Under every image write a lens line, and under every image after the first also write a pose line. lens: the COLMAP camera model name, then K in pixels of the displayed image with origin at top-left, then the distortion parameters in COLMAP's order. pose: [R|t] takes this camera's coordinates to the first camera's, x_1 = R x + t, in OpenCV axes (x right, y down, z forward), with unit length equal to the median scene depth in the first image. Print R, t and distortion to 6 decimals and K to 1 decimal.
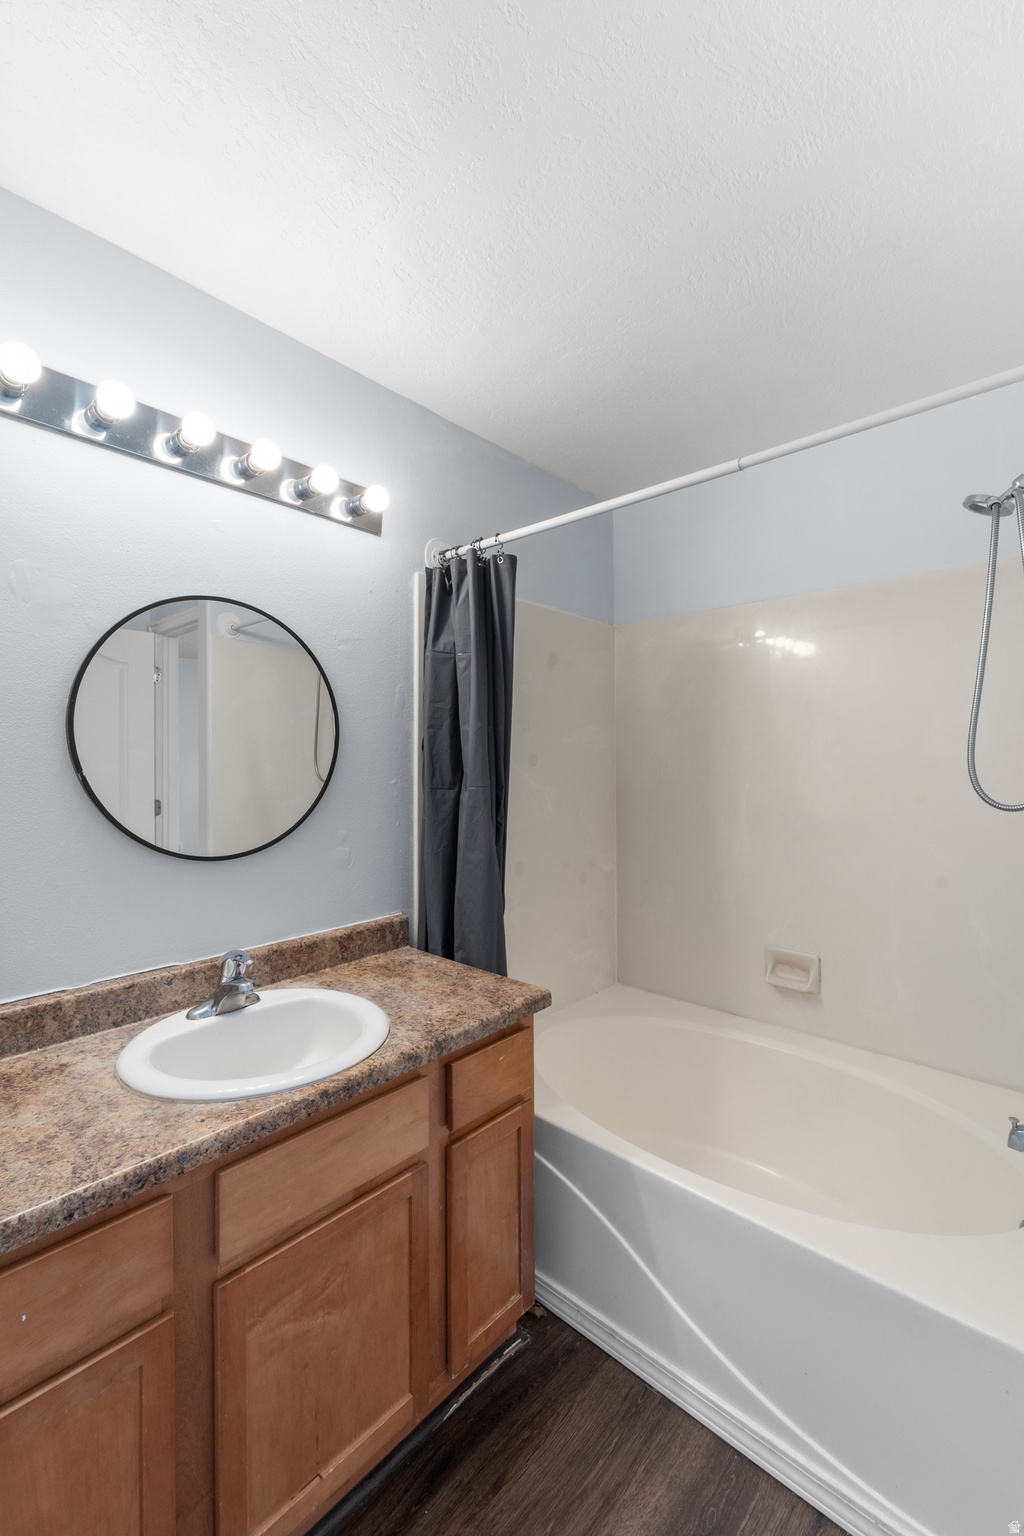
lens RADIAL K [[637.5, 0, 505.0], [0, 637.5, 753.8], [0, 0, 1]] dist [-0.000119, -0.000697]
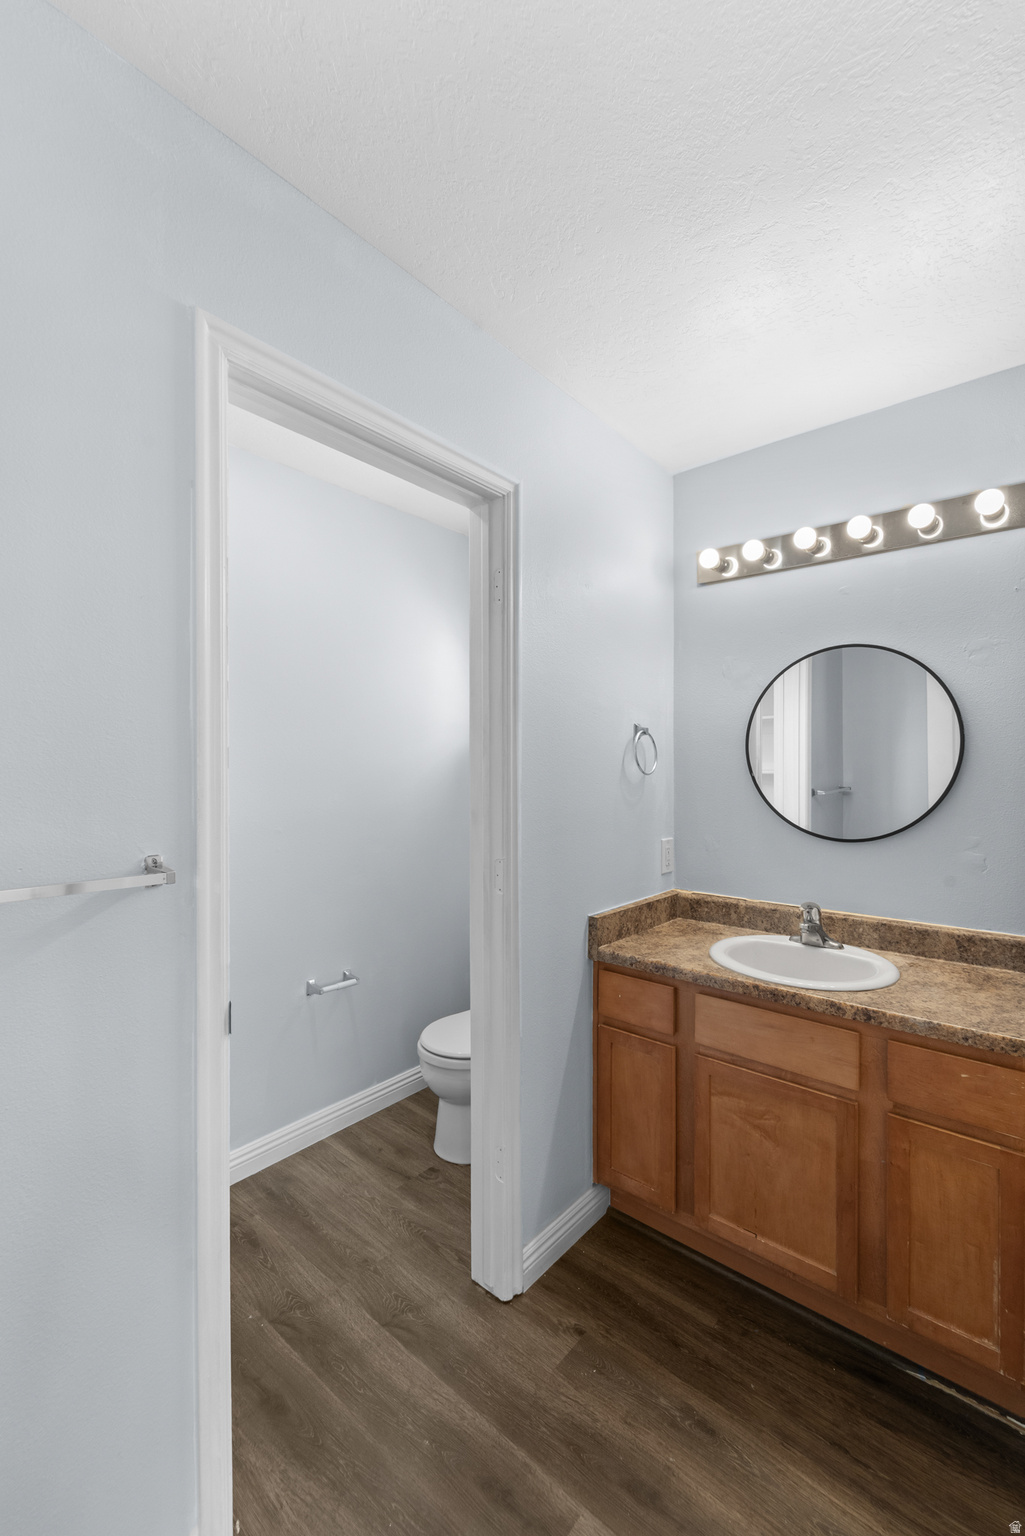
lens RADIAL K [[637.5, 0, 505.5], [0, 637.5, 753.8], [0, 0, 1]] dist [-0.000119, -0.000697]
pose [[0.047162, -0.011376, -0.998822, 0.975966], [0.008823, 0.999901, -0.010972, -0.009718], [0.998848, -0.008295, 0.047257, 0.268059]]
